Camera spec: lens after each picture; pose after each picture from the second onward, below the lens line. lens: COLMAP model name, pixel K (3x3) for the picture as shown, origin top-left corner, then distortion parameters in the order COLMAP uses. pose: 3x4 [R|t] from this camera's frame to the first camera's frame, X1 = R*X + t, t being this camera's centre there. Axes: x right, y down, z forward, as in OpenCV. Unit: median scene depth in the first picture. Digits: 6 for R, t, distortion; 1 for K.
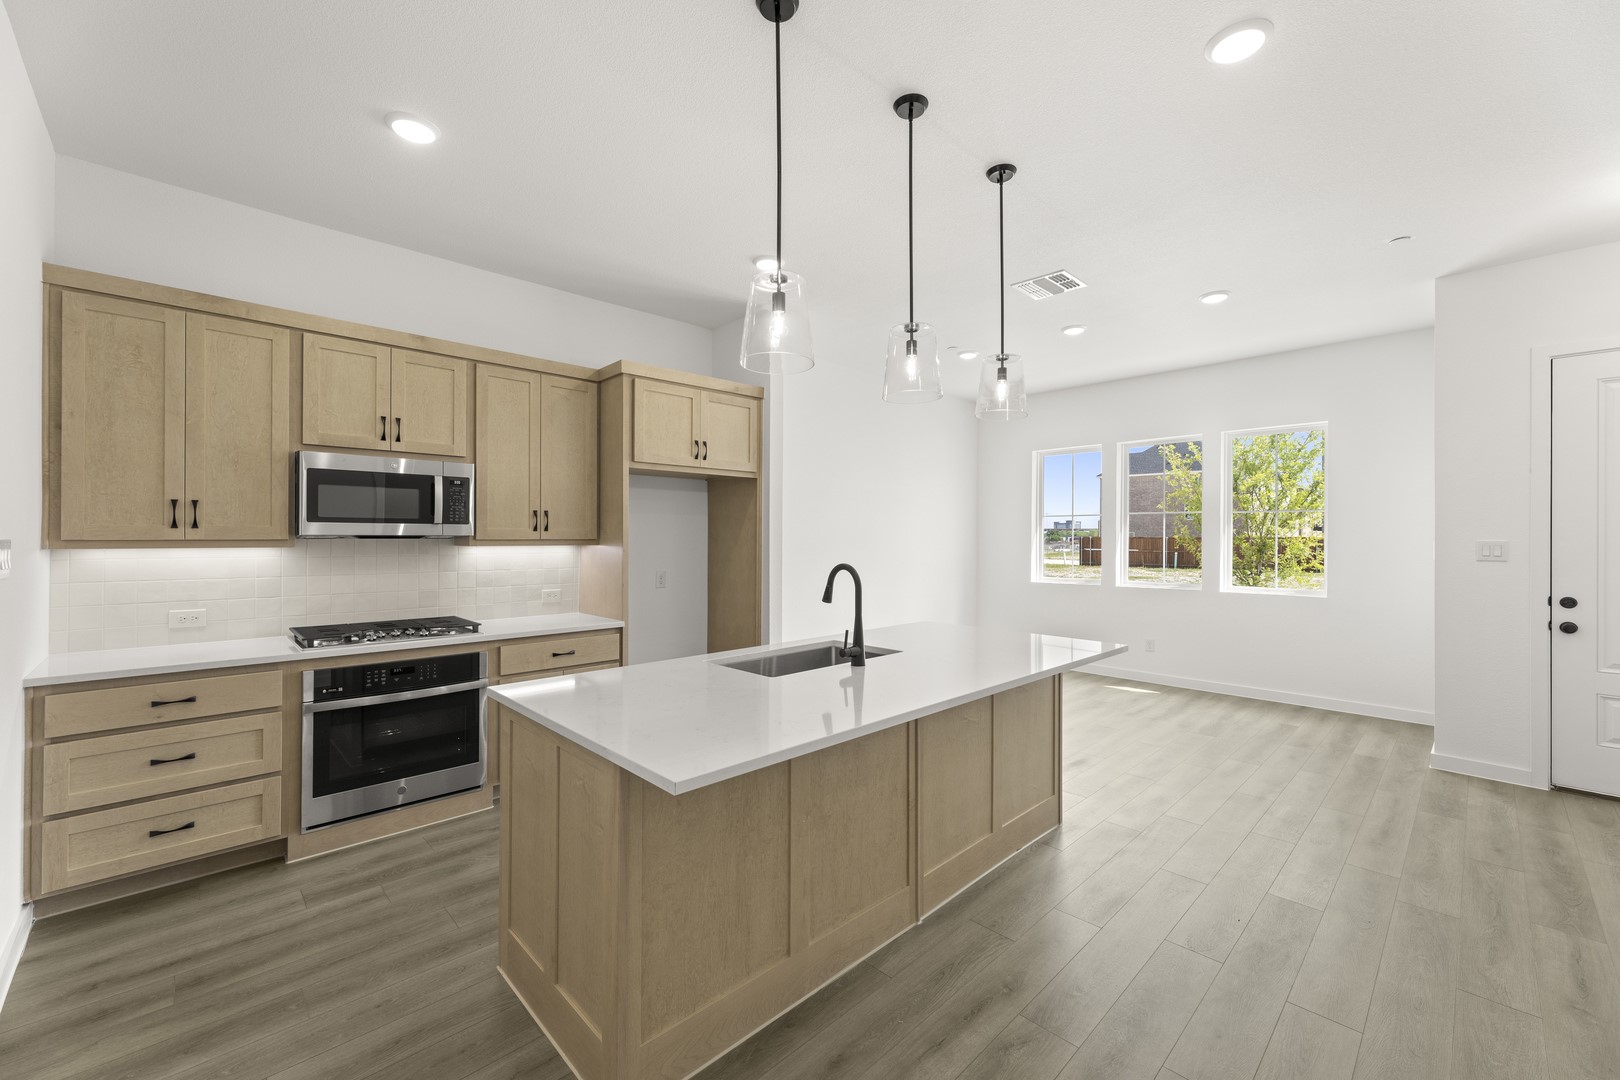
lens RADIAL K [[647.5, 0, 803.9], [0, 647.5, 523.7], [0, 0, 1]] dist [0.001501, 0.000140]
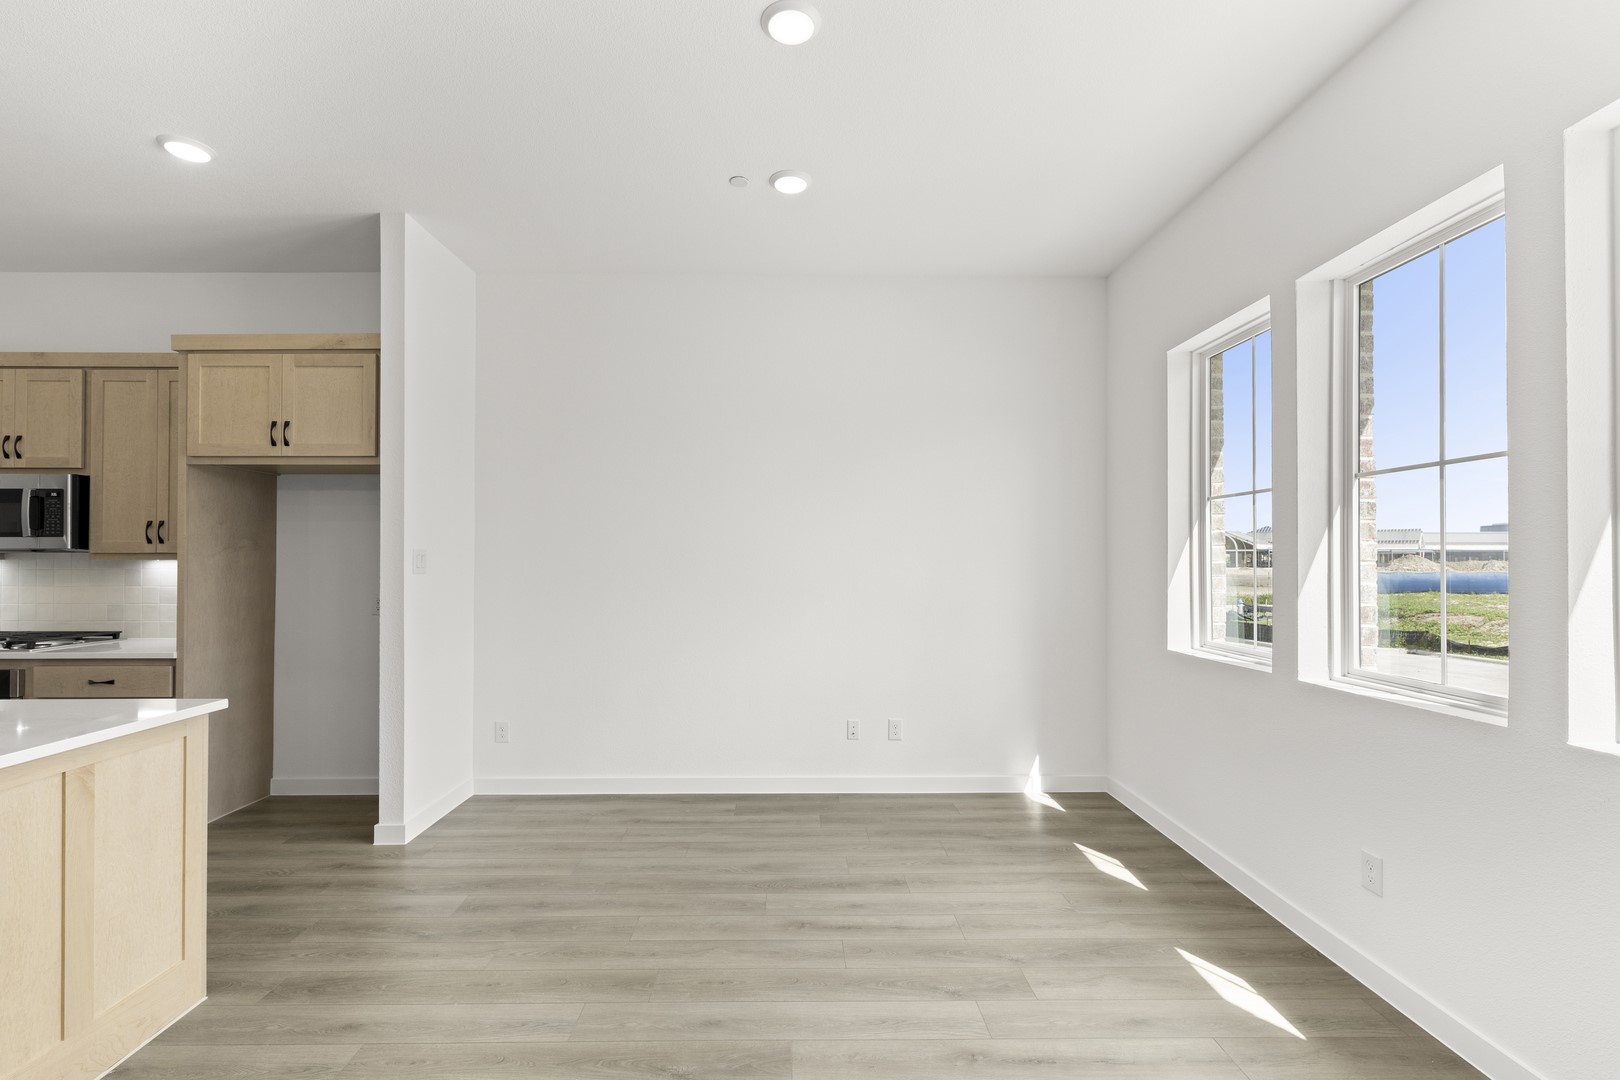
lens RADIAL K [[720.8, 0, 792.7], [0, 720.8, 541.0], [0, 0, 1]] dist [0.002495, -0.000603]
pose [[0.730900, -0.018344, -0.682238, 1.027490], [0.016047, 0.999824, -0.009692, 0.035363], [0.682296, -0.003864, 0.731066, 0.964625]]
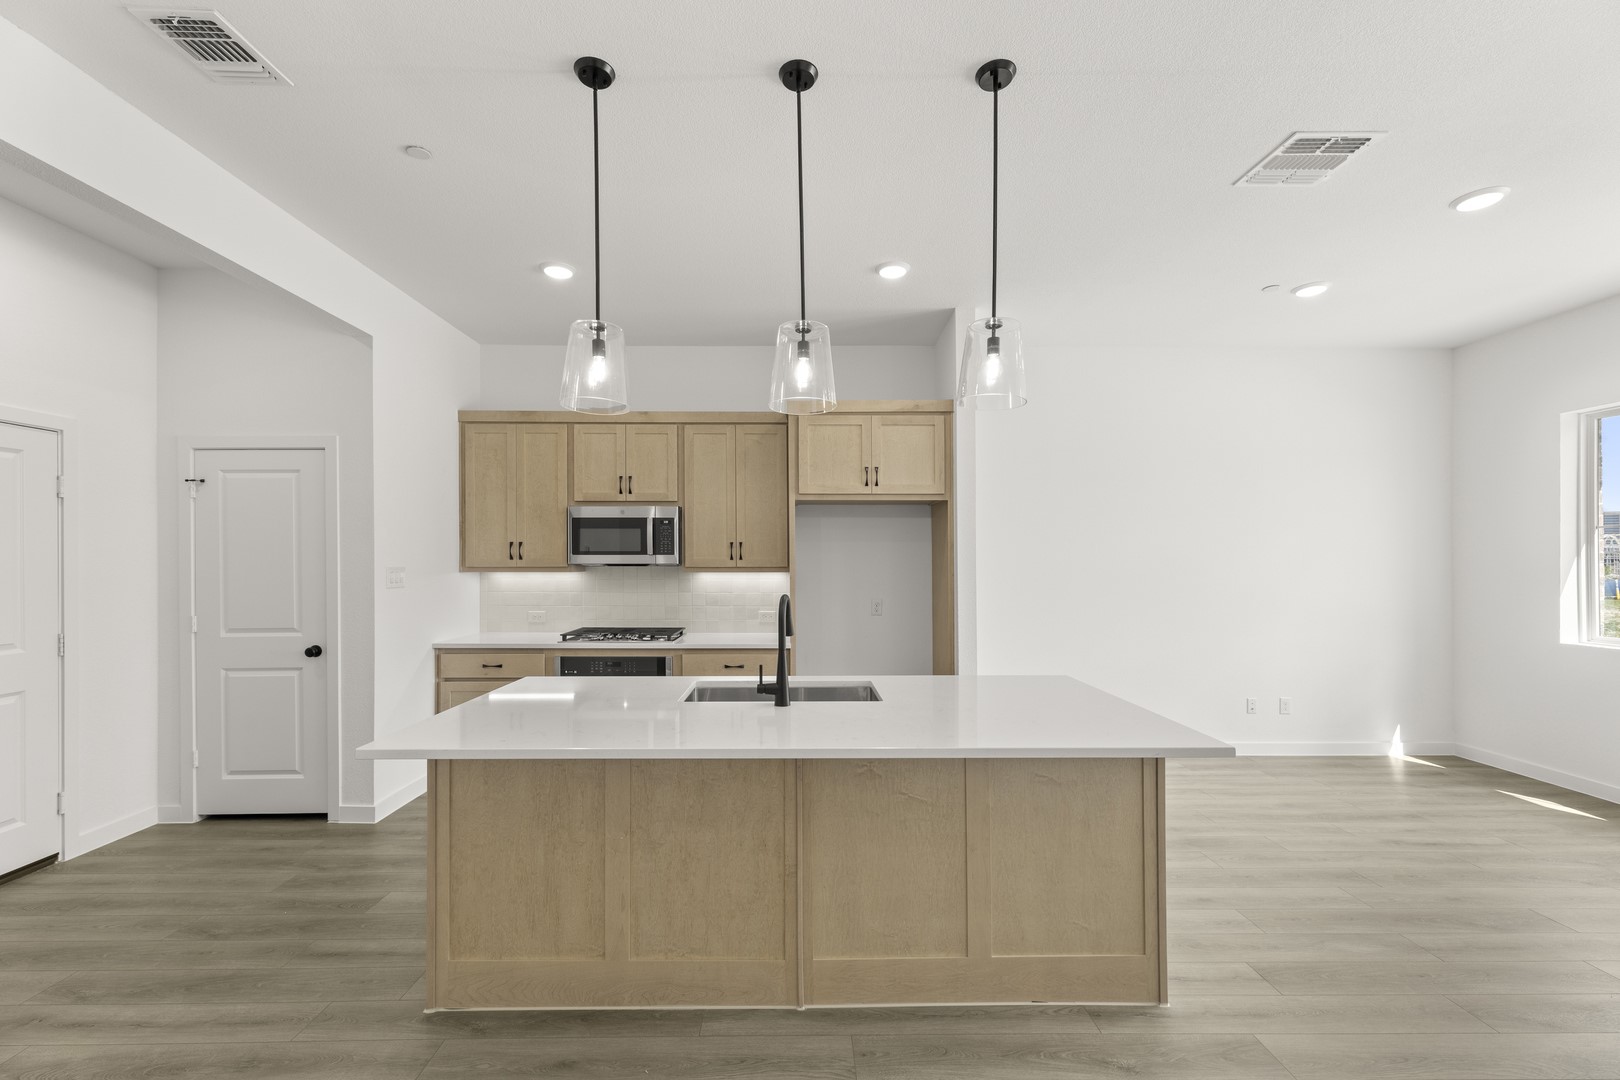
lens RADIAL K [[654.2, 0, 798.6], [0, 654.2, 550.7], [0, 0, 1]] dist [0.002221, 0.000193]
pose [[0.728110, -0.014029, -0.685316, 0.533770], [0.015216, 0.999875, -0.004301, 0.002051], [0.685291, -0.007296, 0.728233, 0.243750]]
